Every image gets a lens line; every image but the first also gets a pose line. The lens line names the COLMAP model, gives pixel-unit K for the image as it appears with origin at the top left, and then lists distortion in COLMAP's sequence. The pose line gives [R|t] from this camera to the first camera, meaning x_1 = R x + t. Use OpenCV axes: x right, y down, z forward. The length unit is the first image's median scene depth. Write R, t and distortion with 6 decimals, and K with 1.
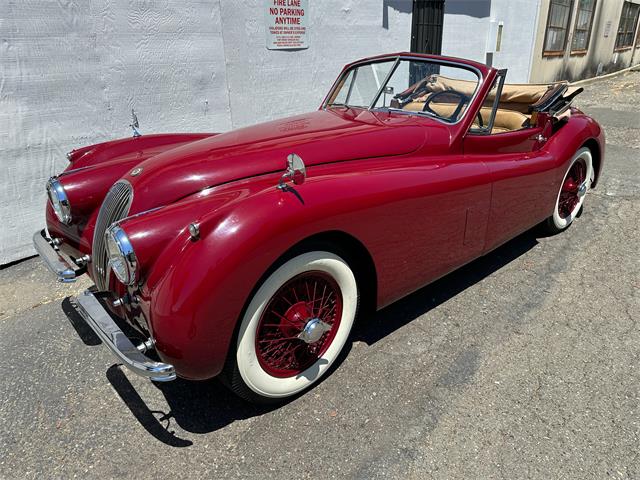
lens RADIAL K [[452.9, 0, 318.5], [0, 452.9, 241.0], [0, 0, 1]] dist [0.009331, -0.017692]
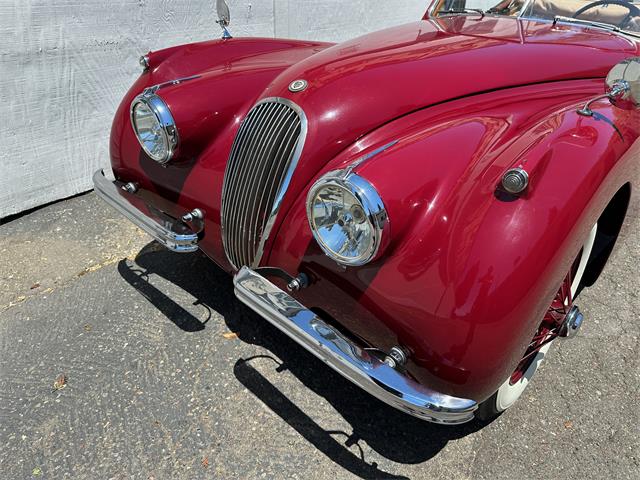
lens RADIAL K [[452.9, 0, 318.5], [0, 452.9, 241.0], [0, 0, 1]] dist [0.009331, -0.017692]
pose [[0.993638, -0.000175, 0.112619, -0.265450], [-0.014716, 0.991223, 0.131379, -0.009725], [-0.111653, -0.132200, 0.984915, 0.192547]]
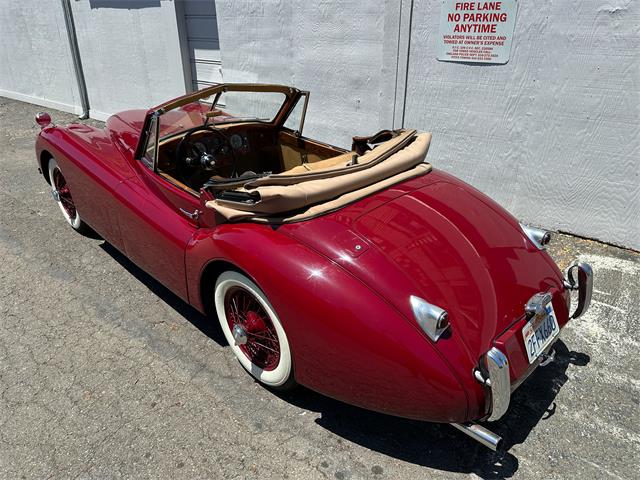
lens RADIAL K [[448.3, 0, 320.0], [0, 448.3, 240.0], [0, 0, 1]] dist [0.031476, -0.040815]
pose [[0.053863, 0.473142, -0.879338, 1.134314], [-0.387803, 0.821404, 0.418215, -0.562876], [0.920167, 0.318484, 0.227730, 0.946996]]
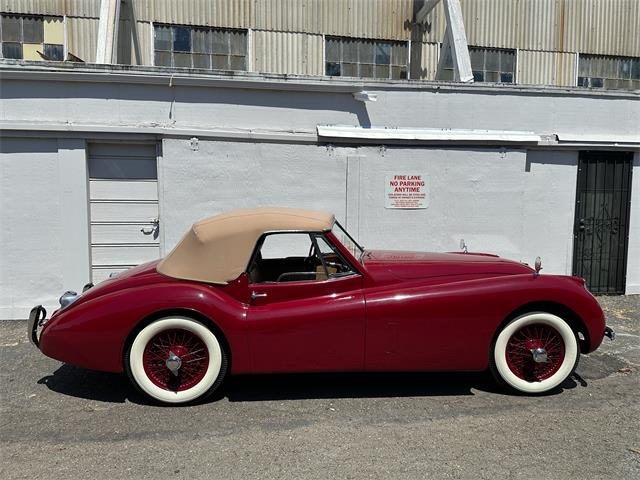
lens RADIAL K [[442.2, 0, 321.0], [0, 442.2, 234.2], [0, 0, 1]] dist [0.059381, -0.063728]
pose [[0.774115, 0.080740, -0.627876, 0.802205], [-0.273289, 0.937271, -0.216415, -0.005332], [0.571016, 0.339121, 0.747621, -0.128099]]
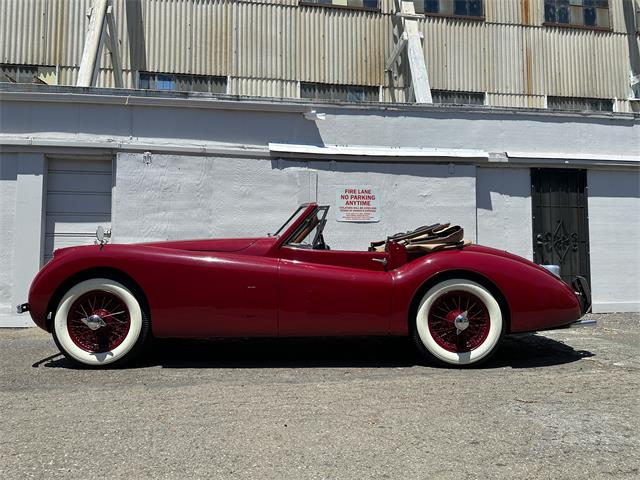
lens RADIAL K [[442.5, 0, 321.9], [0, 442.5, 236.8], [0, 0, 1]] dist [0.084823, -0.117980]
pose [[0.757015, -0.018679, -0.653131, 1.019793], [-0.273441, 0.898793, -0.342639, 0.140772], [0.593430, 0.437976, 0.675292, 0.091578]]
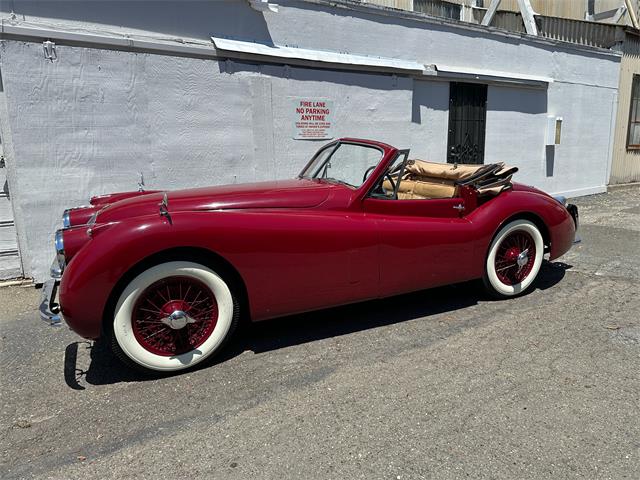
lens RADIAL K [[442.5, 0, 321.9], [0, 442.5, 236.8], [0, 0, 1]] dist [0.084823, -0.117980]
pose [[0.964603, 0.056994, -0.257474, 0.406870], [-0.107093, 0.976891, -0.184972, 0.085532], [0.240981, 0.205998, 0.948416, -0.131939]]
